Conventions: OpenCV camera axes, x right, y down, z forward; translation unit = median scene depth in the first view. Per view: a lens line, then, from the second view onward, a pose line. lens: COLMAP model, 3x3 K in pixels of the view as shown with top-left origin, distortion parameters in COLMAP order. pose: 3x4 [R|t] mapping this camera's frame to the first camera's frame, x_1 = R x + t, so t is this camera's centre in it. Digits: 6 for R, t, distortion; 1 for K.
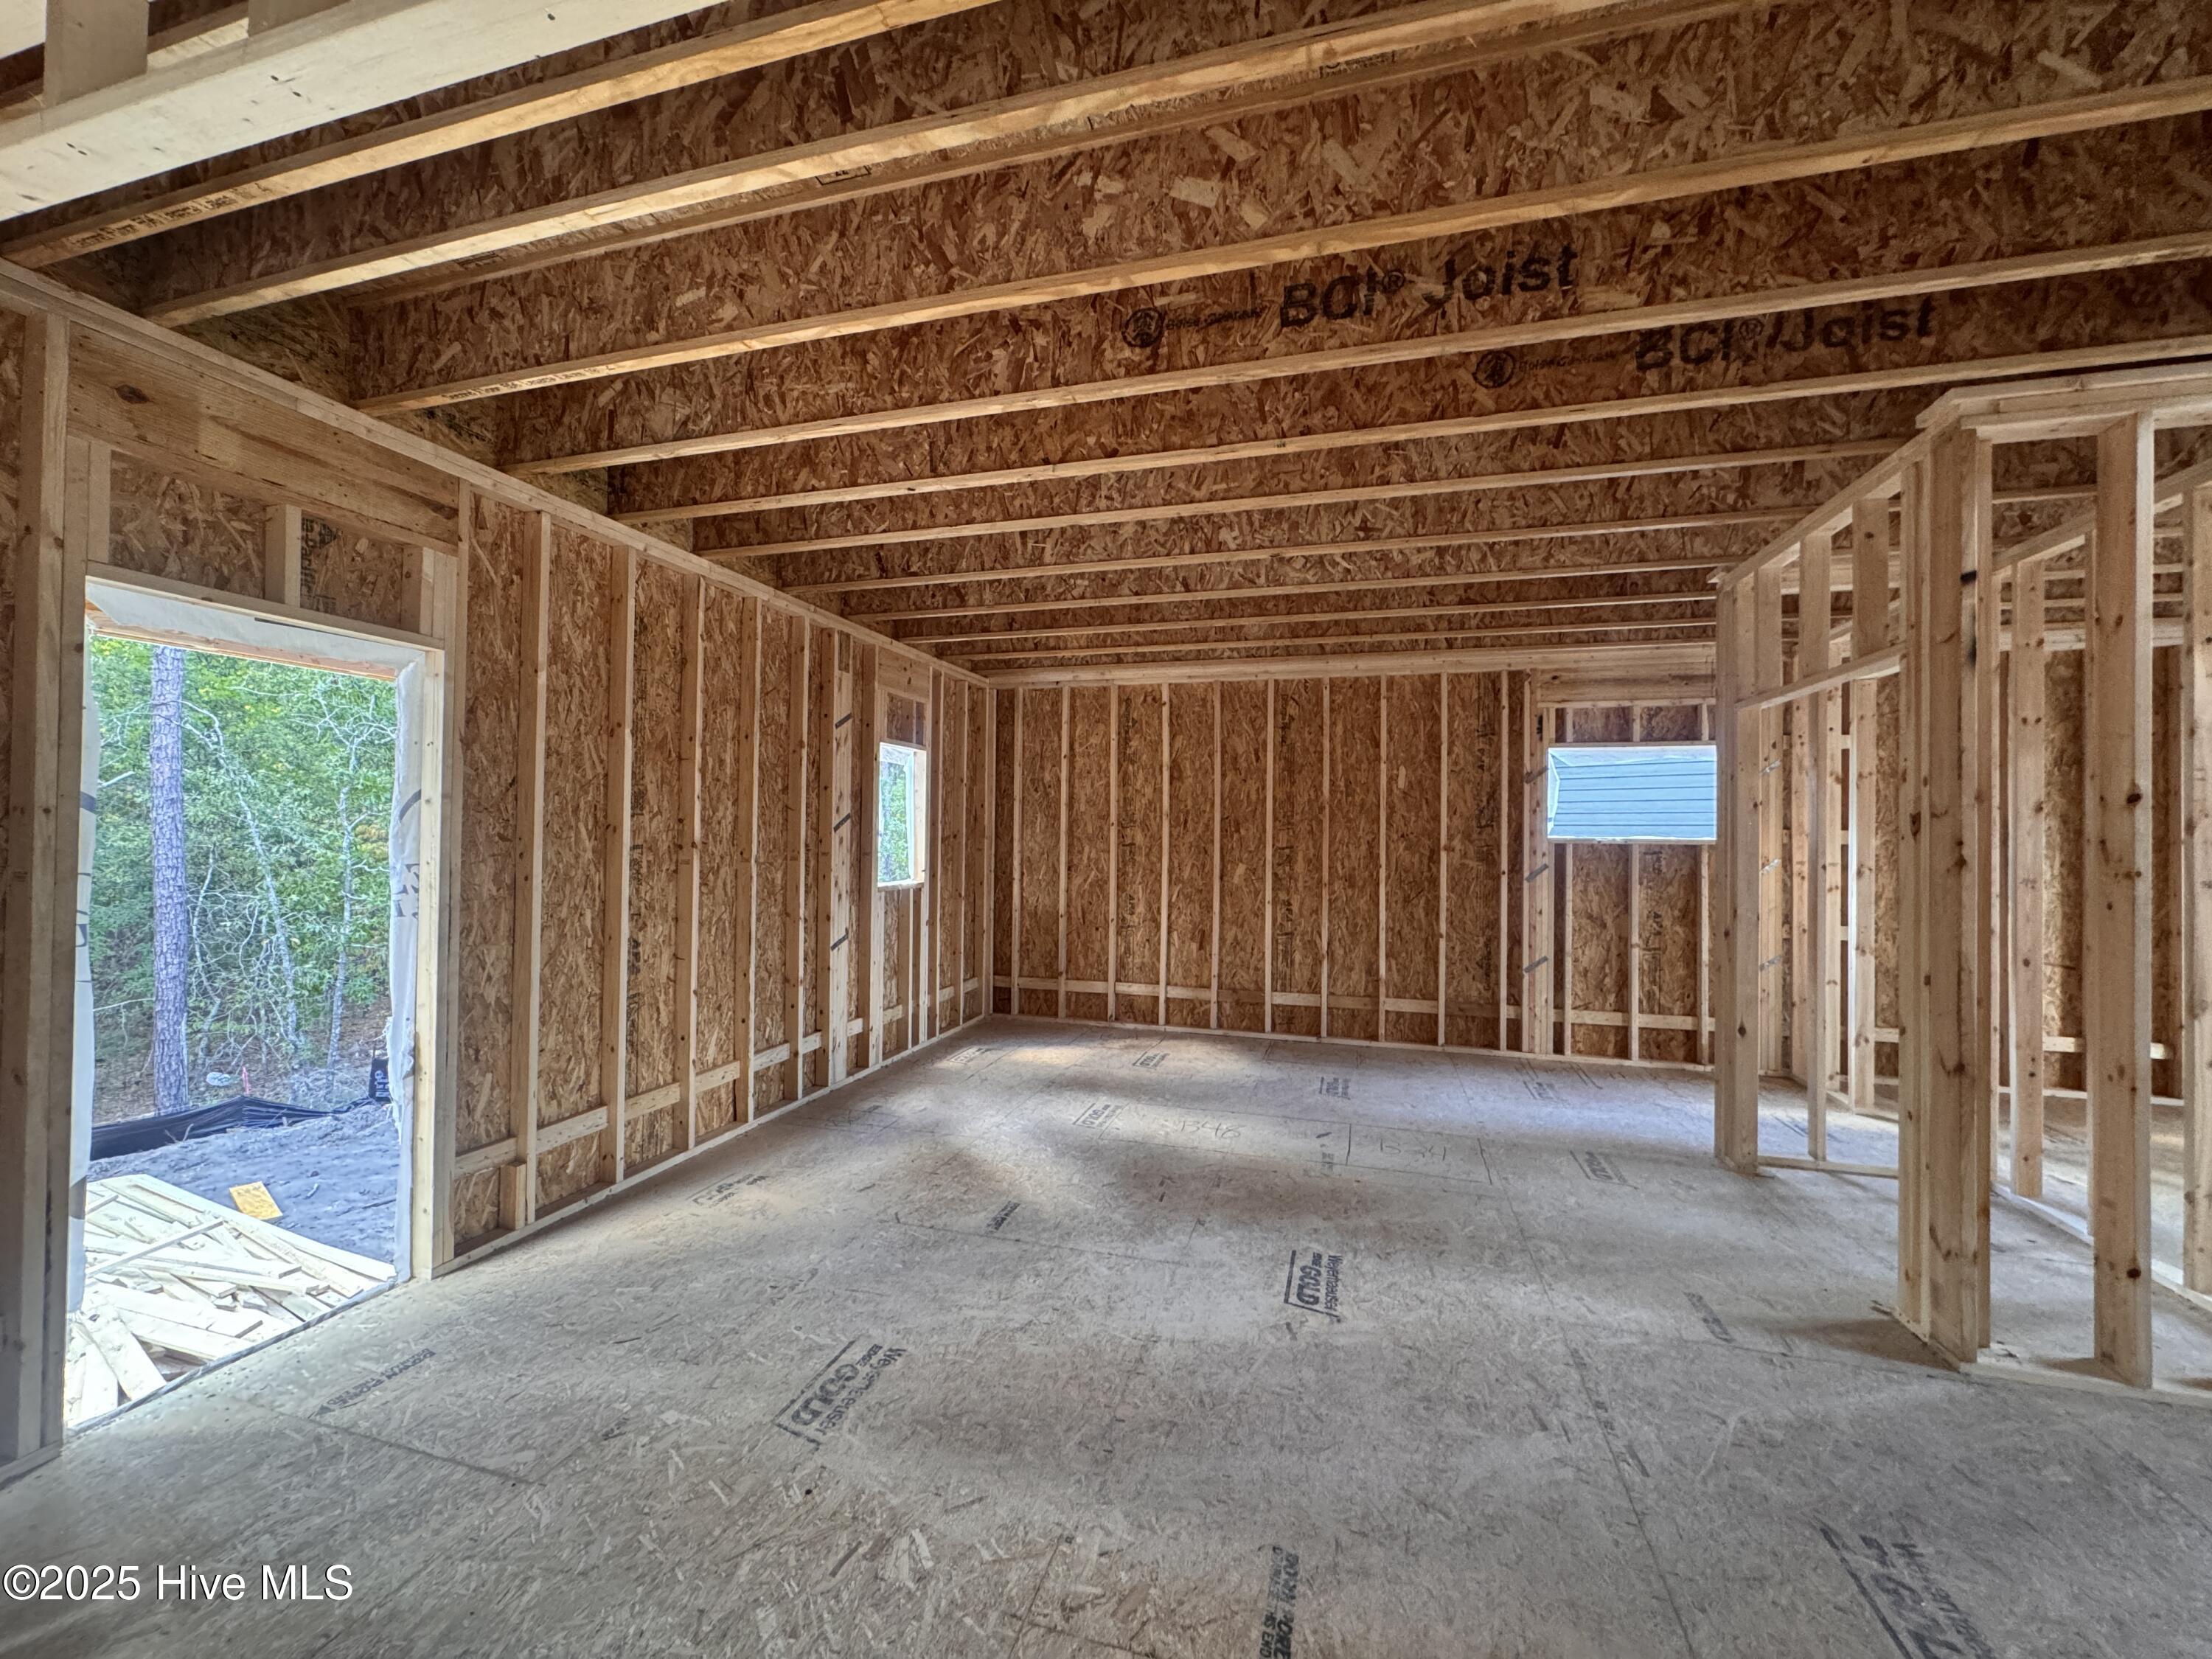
lens RADIAL K [[880.5, 0, 1104.4], [0, 880.5, 823.6], [0, 0, 1]] dist [-0.002891, 0.000493]
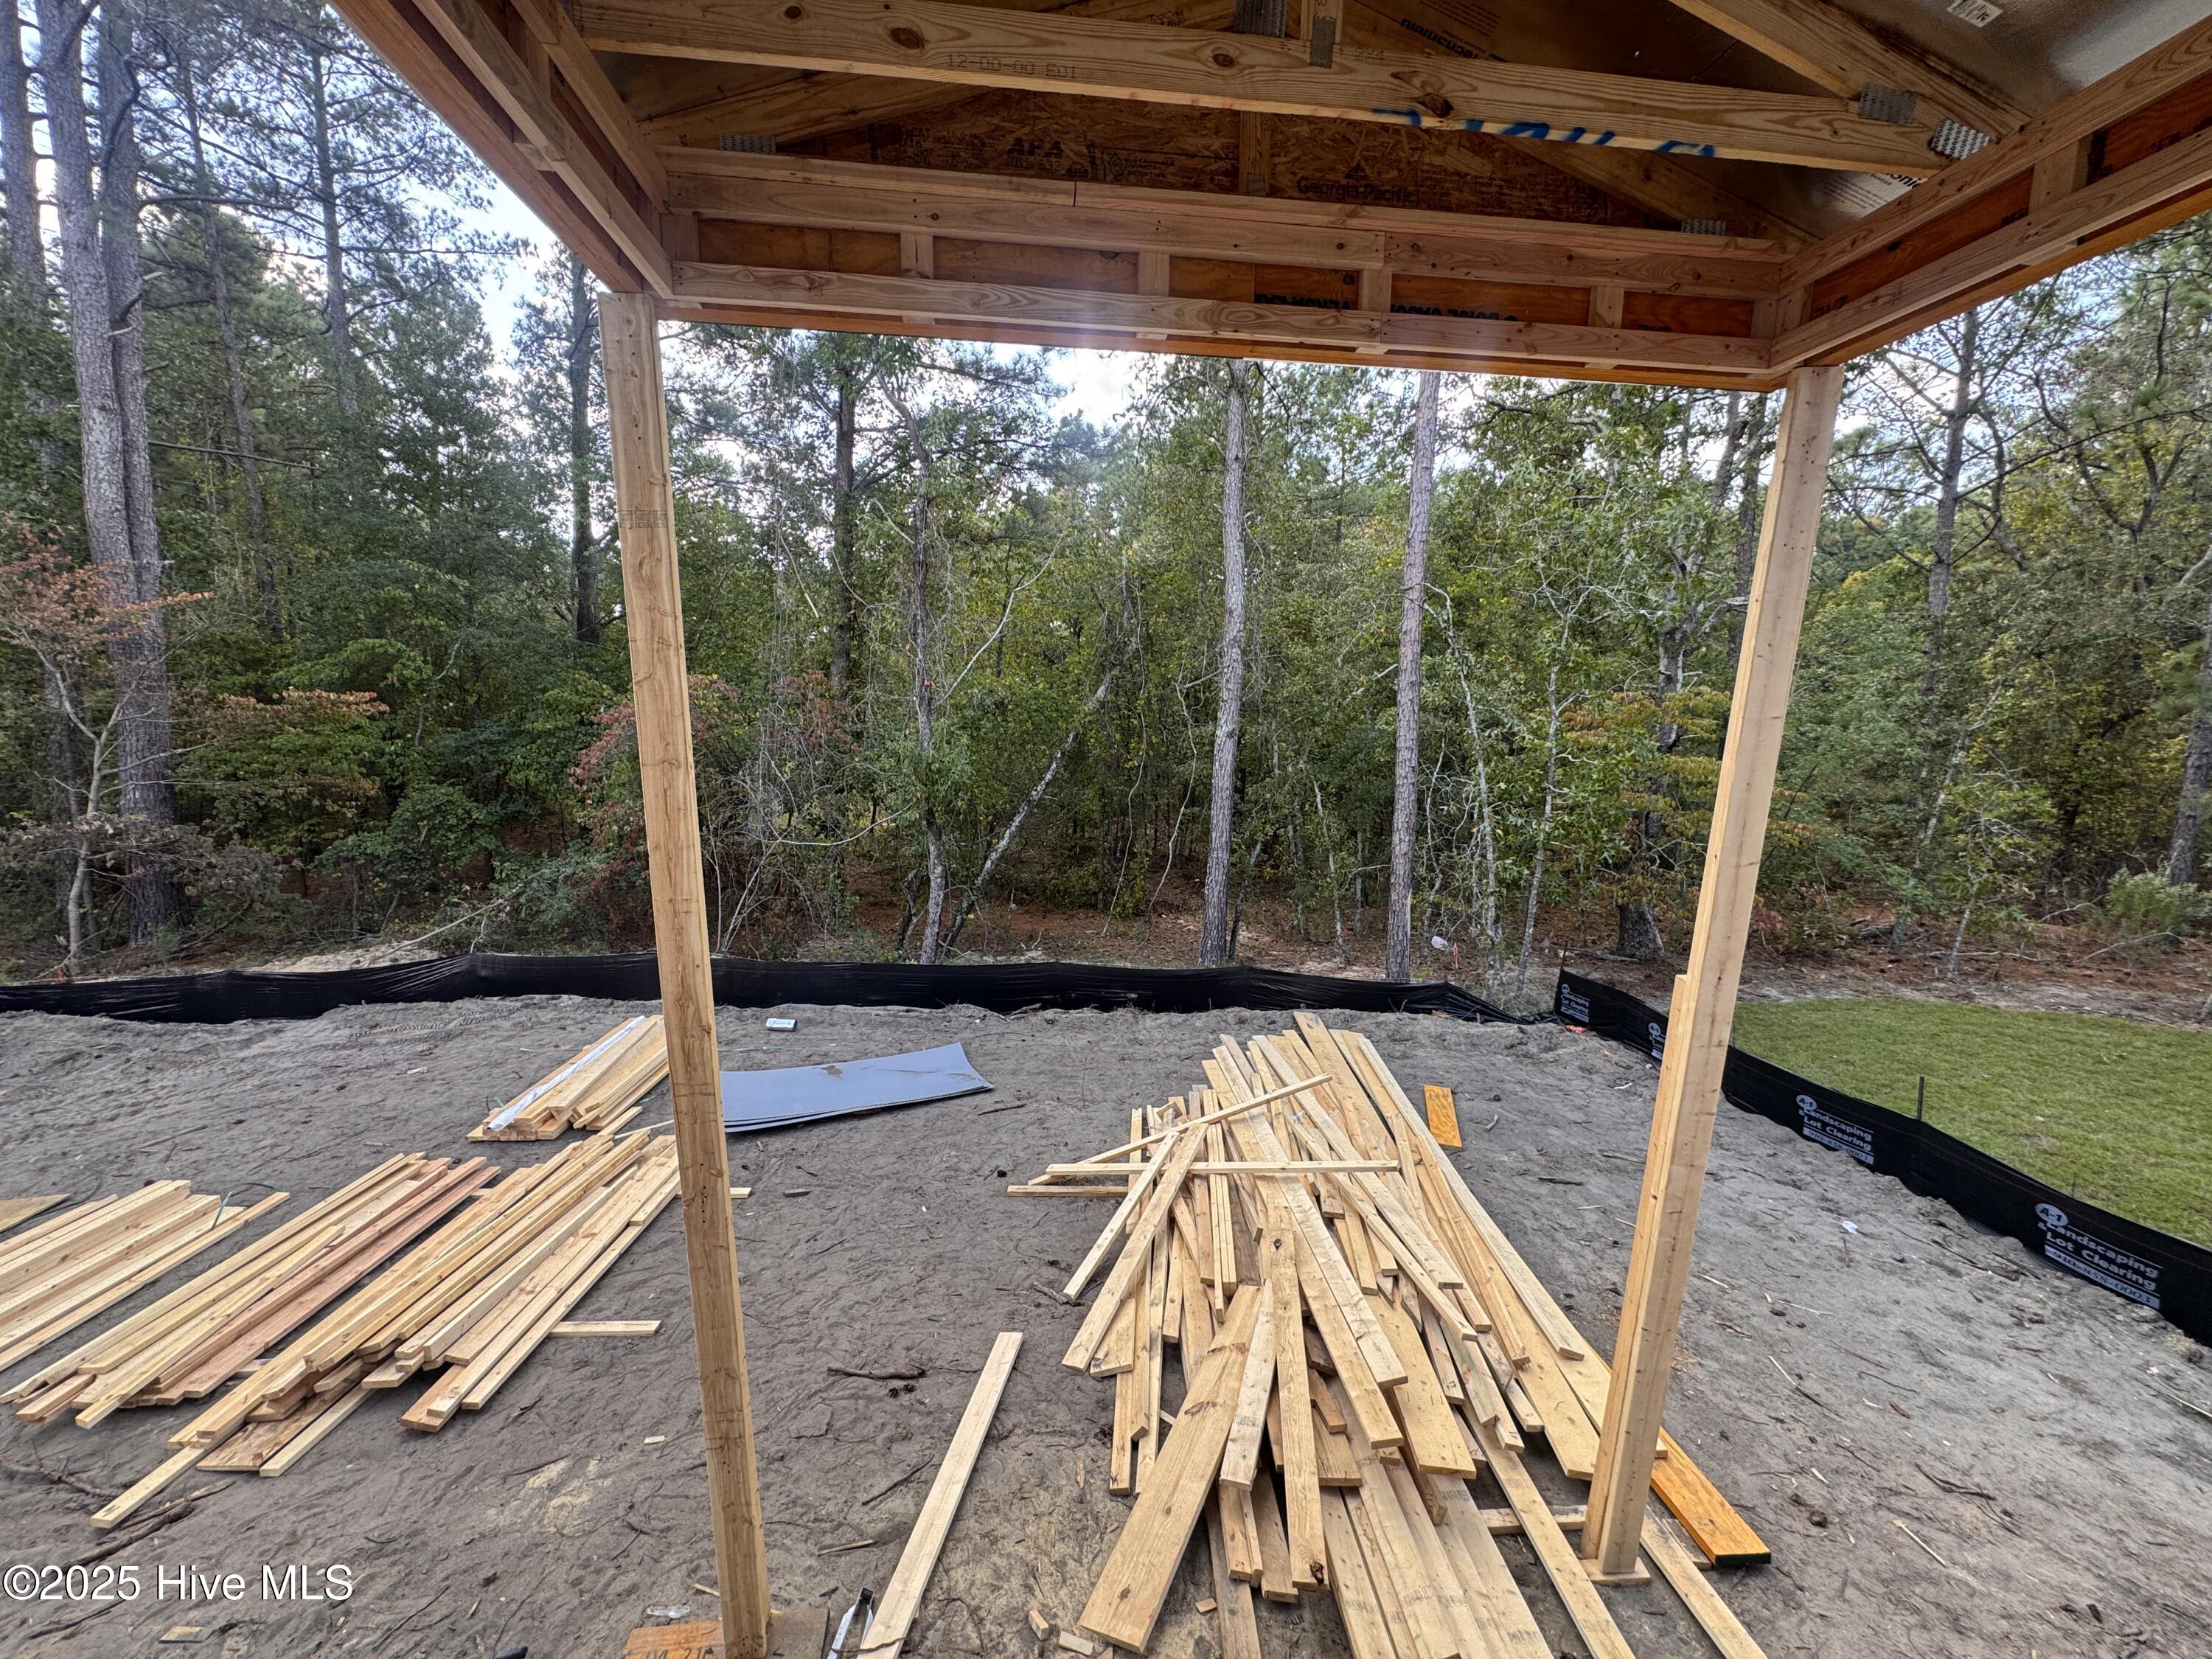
lens RADIAL K [[880.5, 0, 1106.2], [0, 880.5, 837.1], [0, 0, 1]] dist [-0.002891, 0.000493]
pose [[0.383013, 0.124618, -0.915298, -0.217863], [-0.005742, 0.991161, 0.132544, 0.016318], [0.923725, -0.045510, 0.380343, 0.250462]]
